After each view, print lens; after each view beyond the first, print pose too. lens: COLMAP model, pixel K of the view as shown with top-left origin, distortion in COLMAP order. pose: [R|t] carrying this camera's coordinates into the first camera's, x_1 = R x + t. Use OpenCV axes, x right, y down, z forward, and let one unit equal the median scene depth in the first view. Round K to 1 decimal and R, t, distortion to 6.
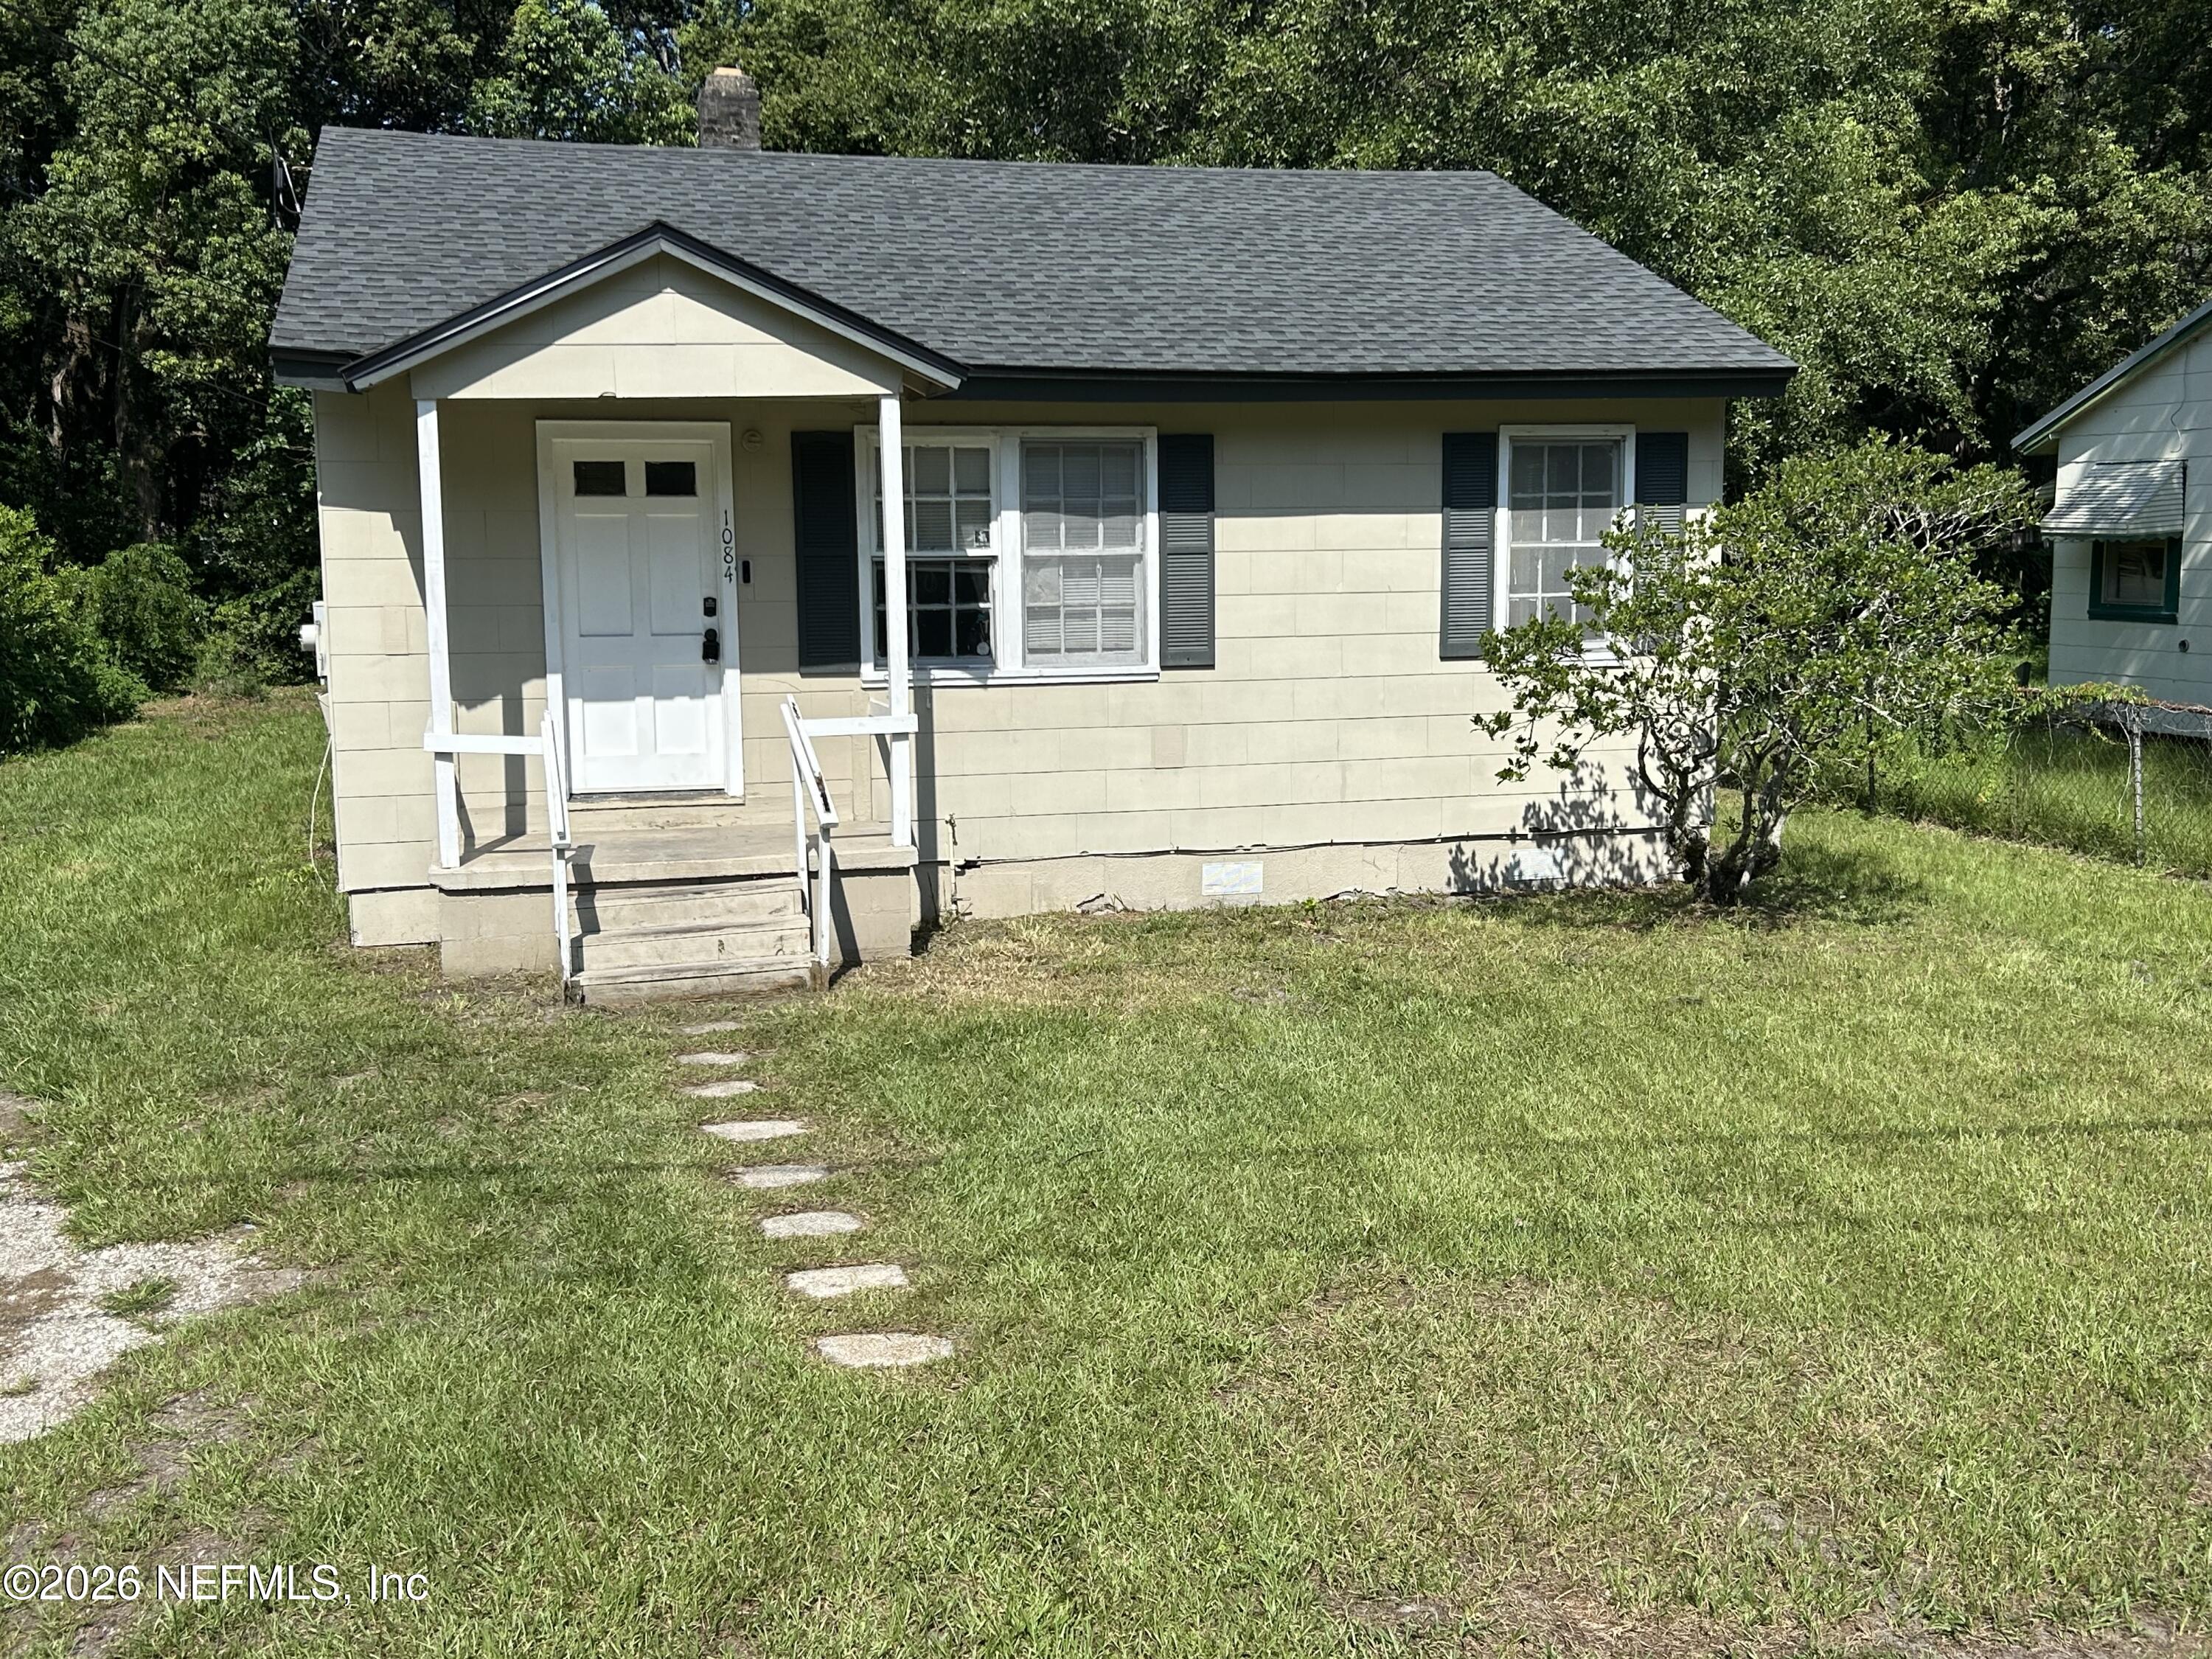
lens RADIAL K [[2172.8, 0, 1106.0], [0, 2172.8, 829.5], [0, 0, 1]] dist [0.126023, -0.233862]
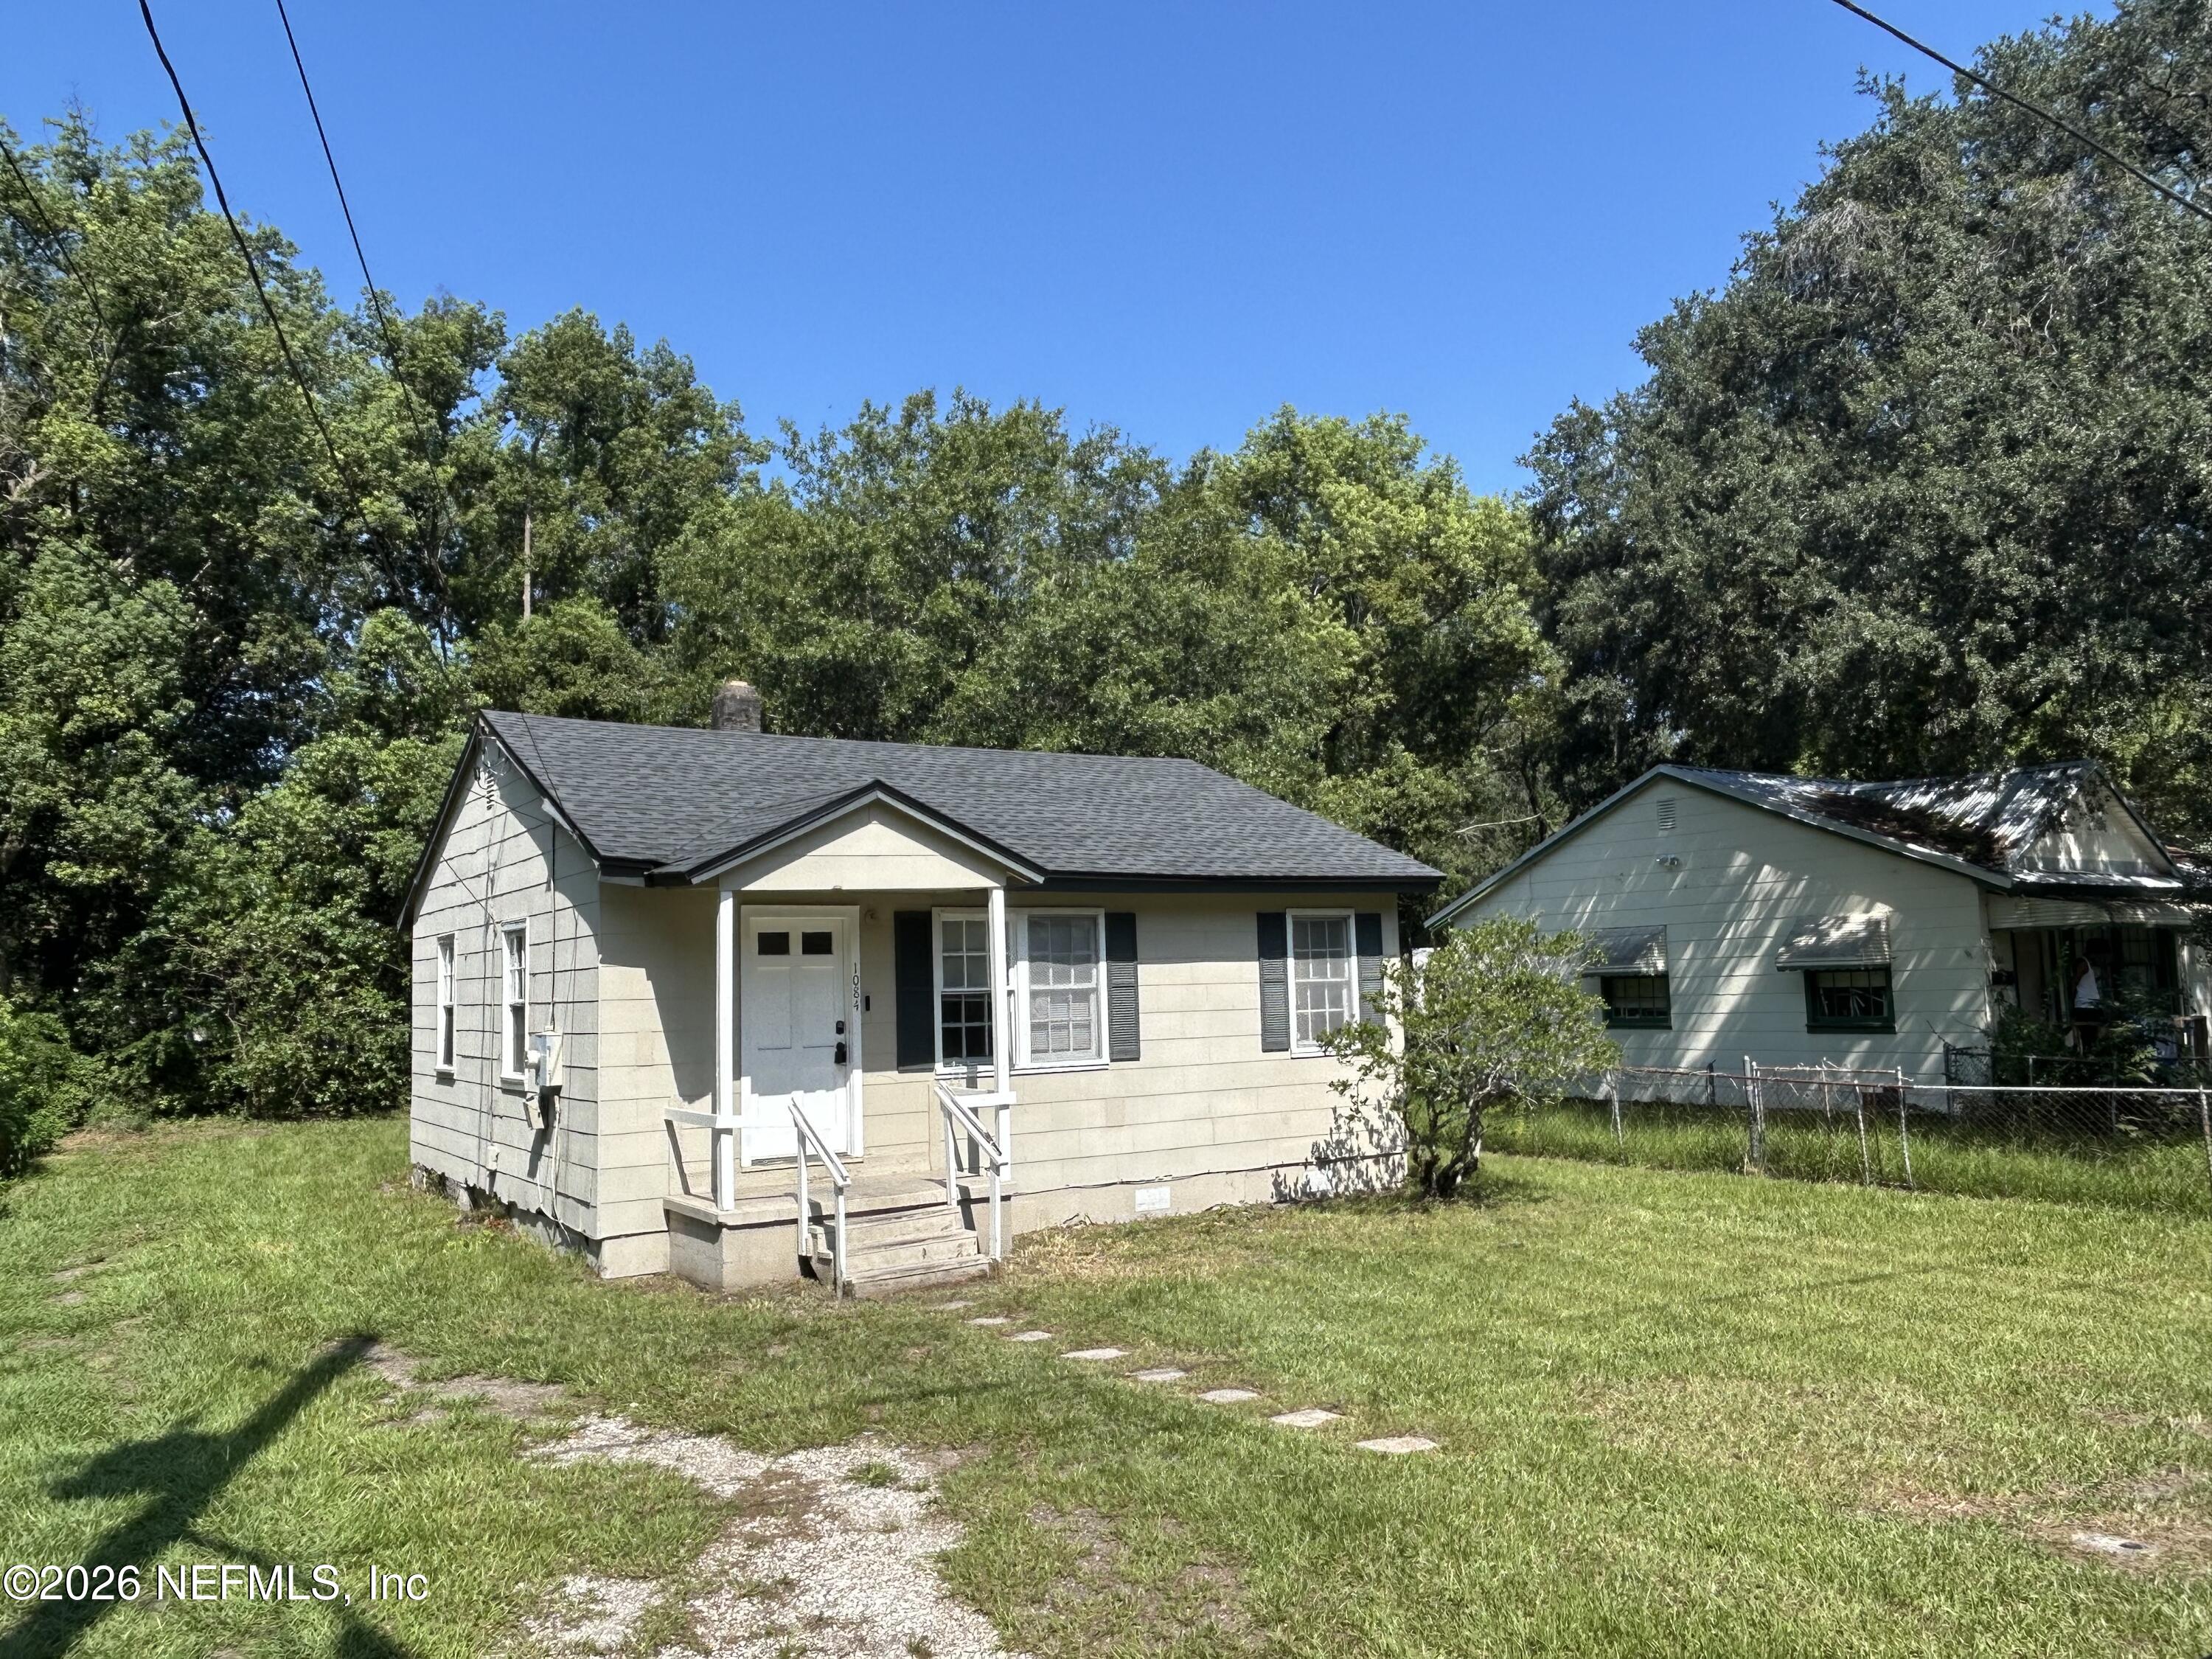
lens RADIAL K [[1561.7, 0, 1106.0], [0, 1561.7, 829.5], [0, 0, 1]] dist [0.012503, -0.003277]
pose [[0.954707, 0.013755, 0.297230, -0.307216], [0.057147, 0.971857, -0.228533, 0.019241], [-0.292009, 0.235168, 0.927053, -0.066838]]
